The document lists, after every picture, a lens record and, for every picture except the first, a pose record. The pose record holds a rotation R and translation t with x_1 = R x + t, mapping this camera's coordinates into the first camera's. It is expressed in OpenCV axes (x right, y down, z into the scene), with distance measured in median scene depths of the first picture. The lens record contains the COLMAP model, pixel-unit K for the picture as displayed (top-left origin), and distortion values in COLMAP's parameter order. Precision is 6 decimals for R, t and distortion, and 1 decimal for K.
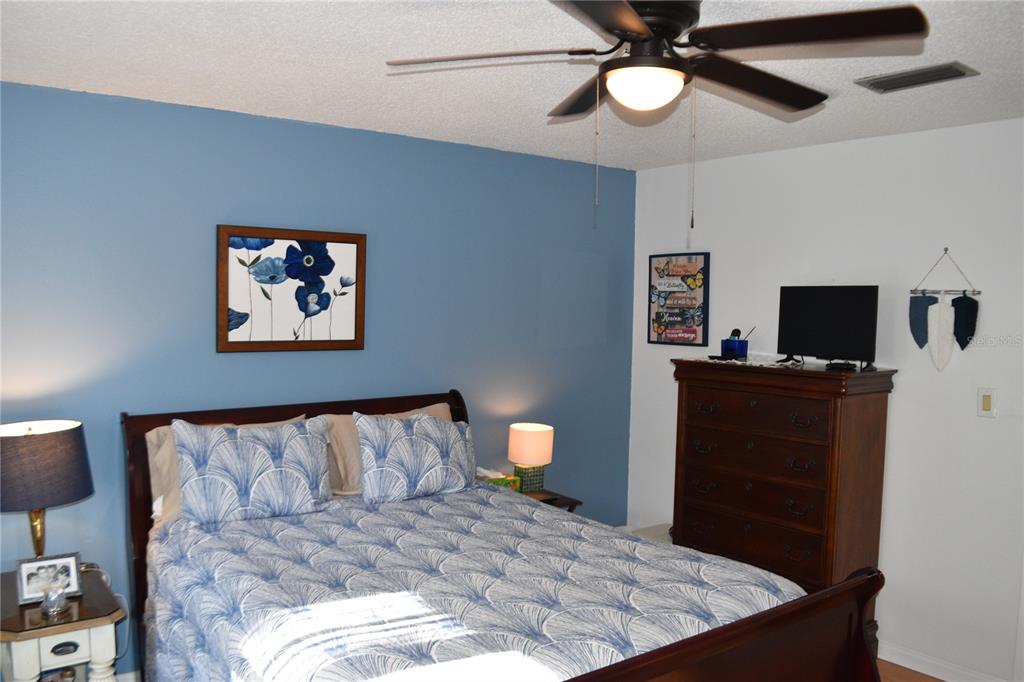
lens RADIAL K [[802.6, 0, 499.3], [0, 802.6, 349.7], [0, 0, 1]] dist [-0.096082, 0.022651]
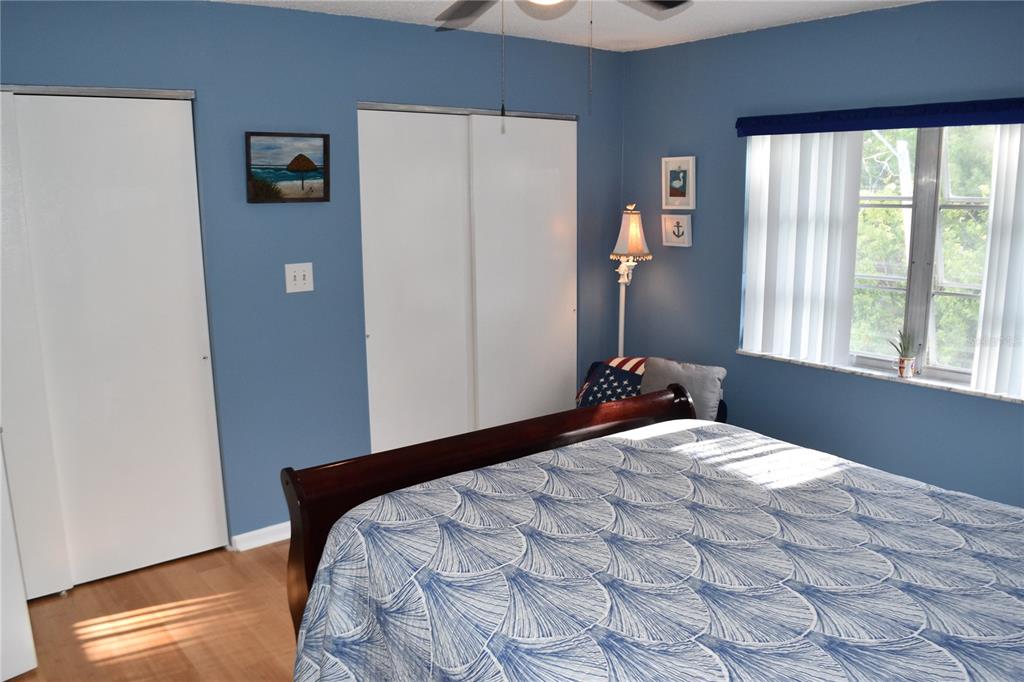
lens RADIAL K [[802.6, 0, 501.2], [0, 802.6, 350.1], [0, 0, 1]] dist [-0.096082, 0.022651]
pose [[-0.999438, 0.006645, -0.032859, 0.171600], [-0.001758, 0.968419, 0.249320, -0.068337], [0.033478, 0.249238, -0.967863, 1.306537]]
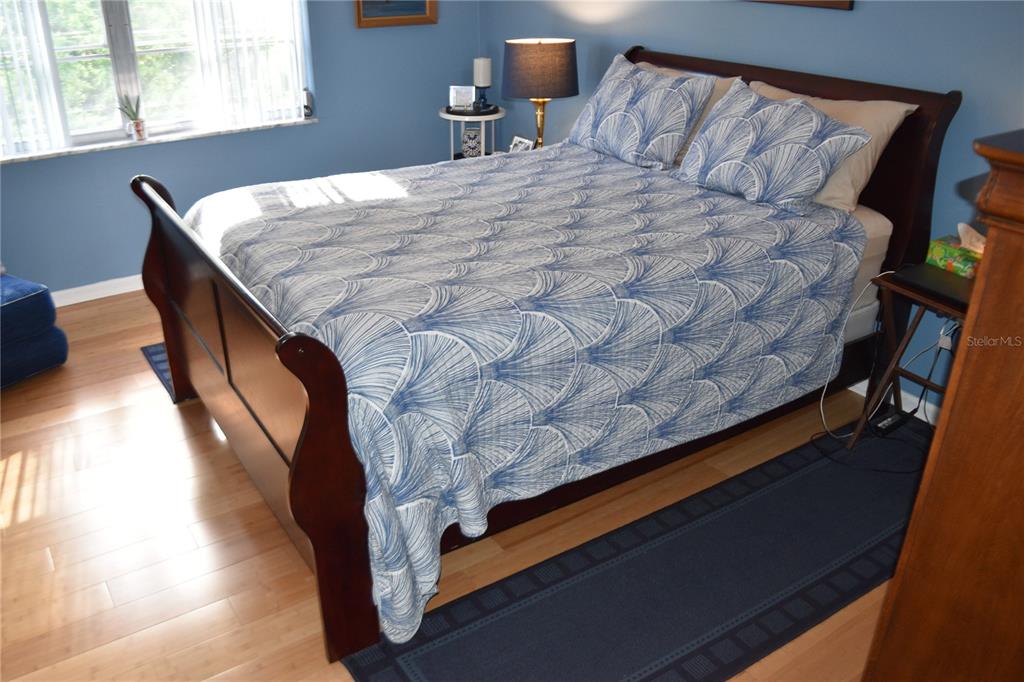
lens RADIAL K [[835.9, 0, 502.3], [0, 835.9, 351.0], [0, 0, 1]] dist [-0.093681, 0.024040]
pose [[-0.043473, 0.427674, -0.902887, 0.780028], [-0.059196, 0.901051, 0.429655, -0.023177], [0.997299, 0.072125, -0.013855, 0.821019]]
